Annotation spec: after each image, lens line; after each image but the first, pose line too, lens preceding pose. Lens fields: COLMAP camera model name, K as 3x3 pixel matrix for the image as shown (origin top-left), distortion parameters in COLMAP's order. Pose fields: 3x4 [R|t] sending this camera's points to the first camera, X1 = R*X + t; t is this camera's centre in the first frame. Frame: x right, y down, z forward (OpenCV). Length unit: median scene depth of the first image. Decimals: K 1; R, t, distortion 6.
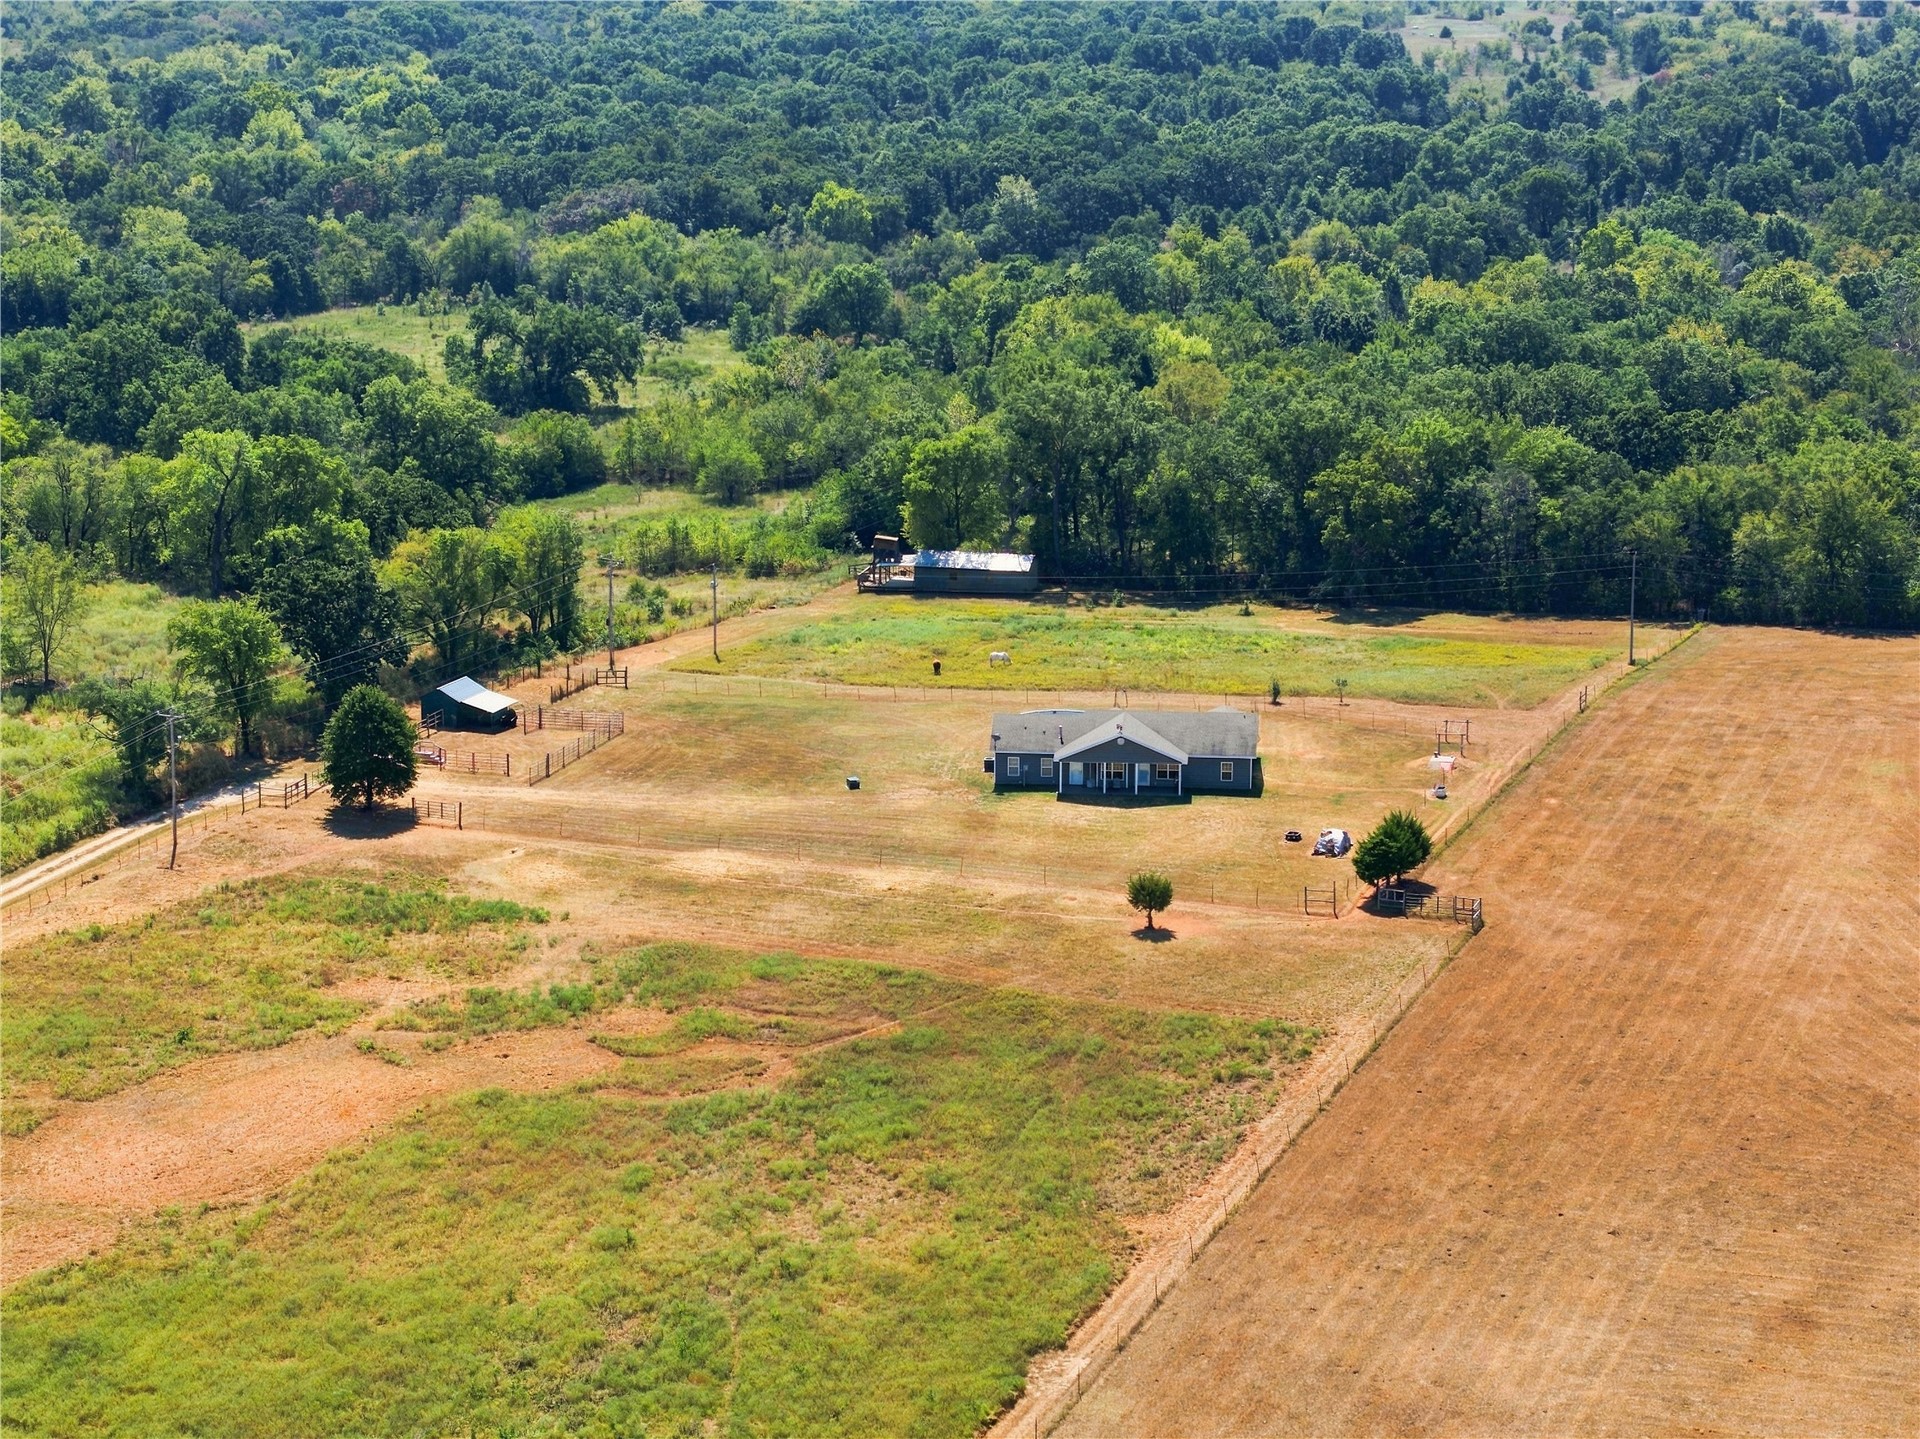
lens RADIAL K [[3971.9, 0, 960.0], [0, 3971.9, 719.5], [0, 0, 1]] dist [-0.317467, 3.941041]
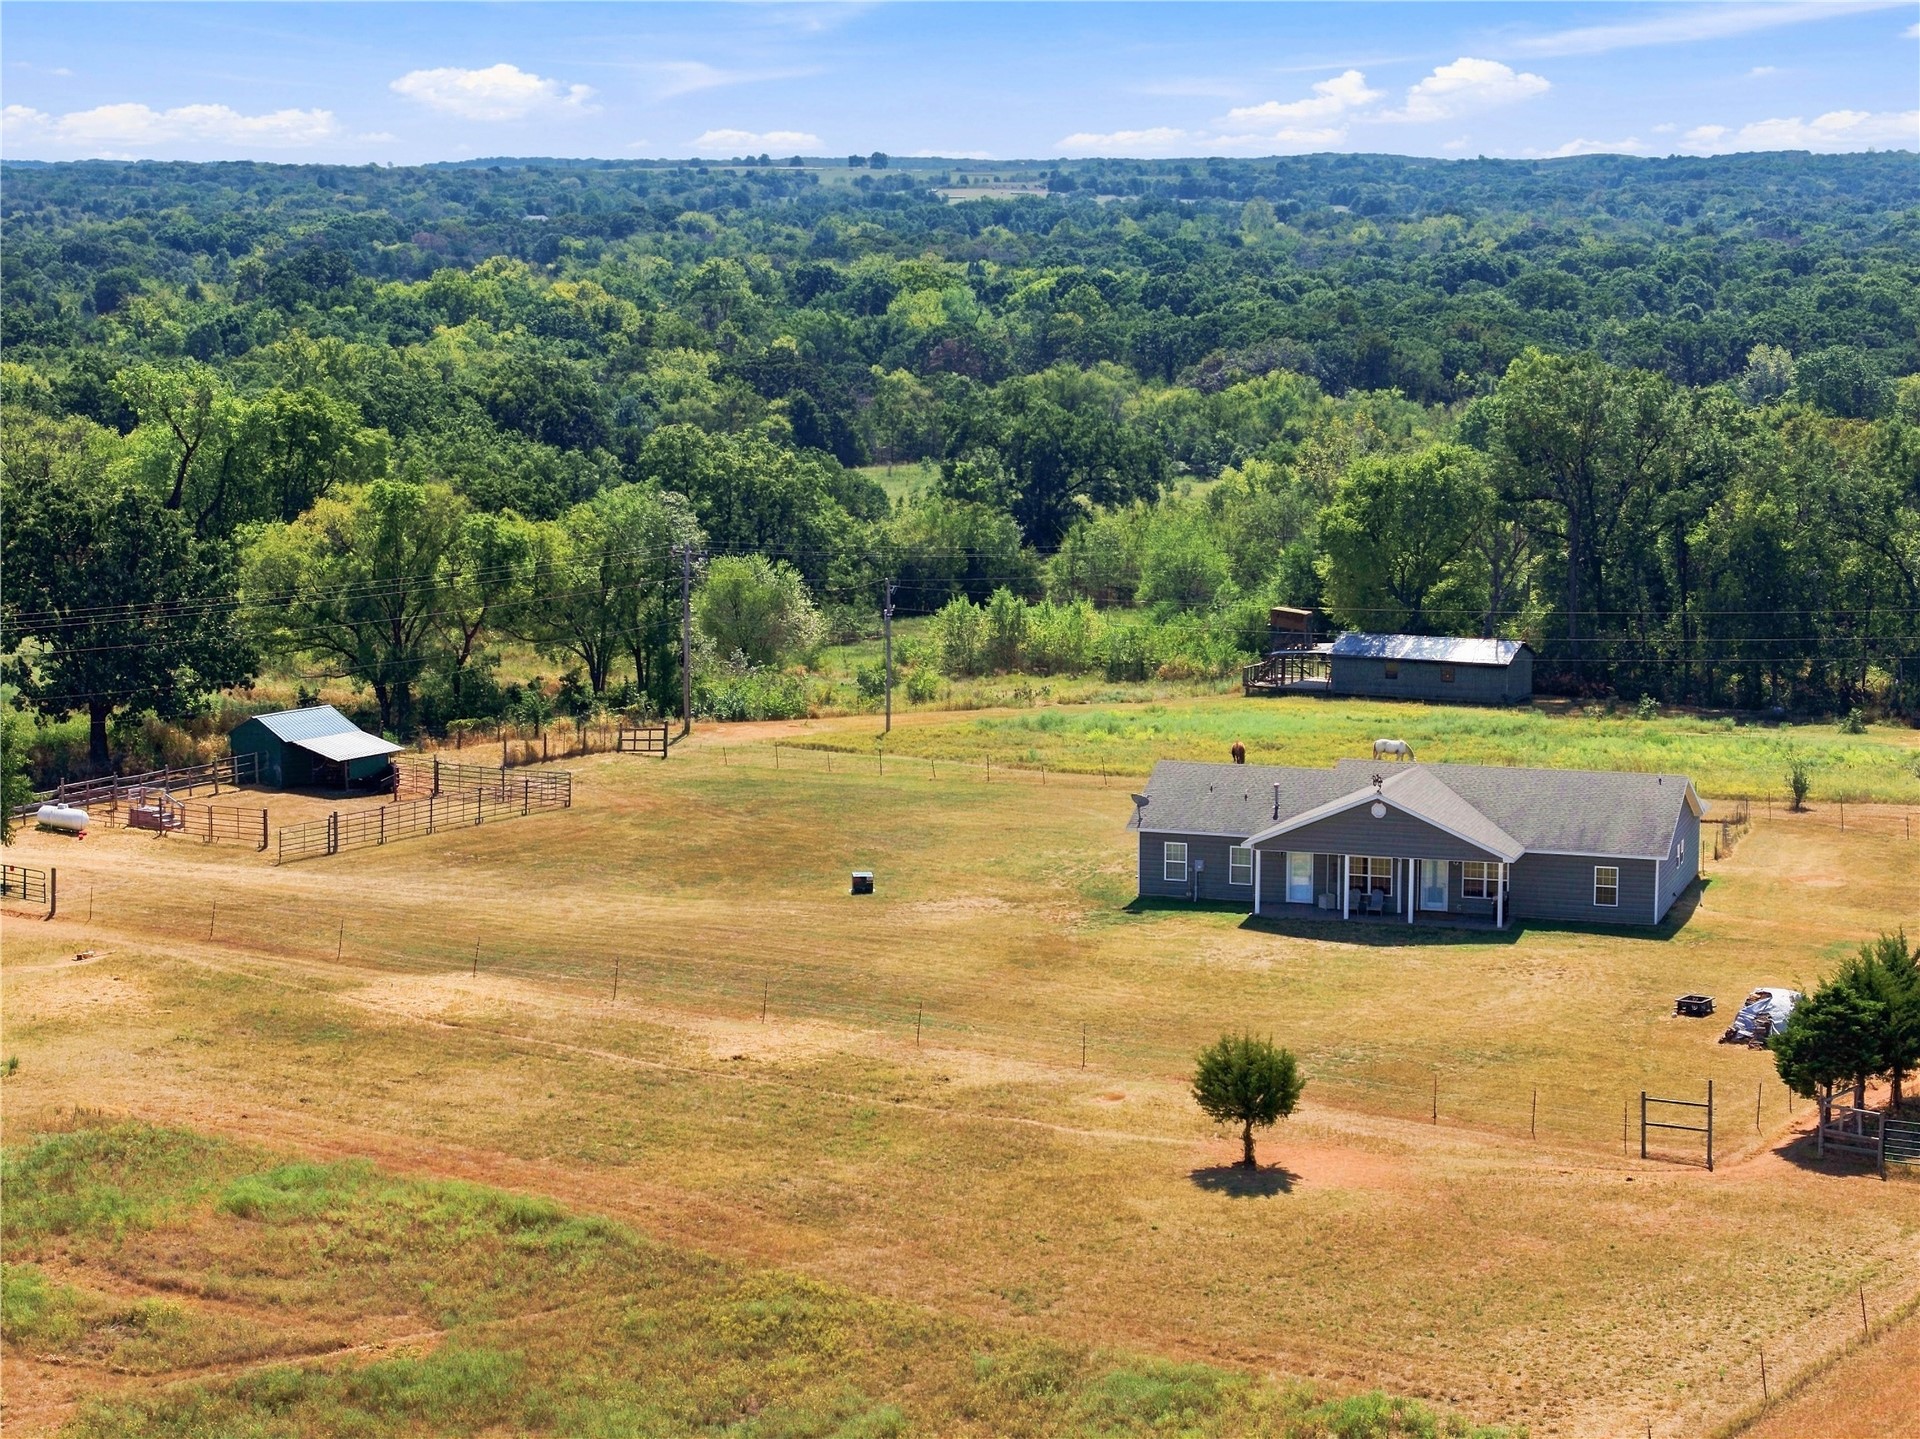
lens RADIAL K [[3971.9, 0, 960.0], [0, 3971.9, 719.5], [0, 0, 1]] dist [-0.317467, 3.941041]
pose [[0.972724, 0.032617, -0.229660, 0.099643], [-0.054360, 0.994548, -0.088993, 0.039491], [0.225505, 0.099050, 0.969194, 0.518240]]
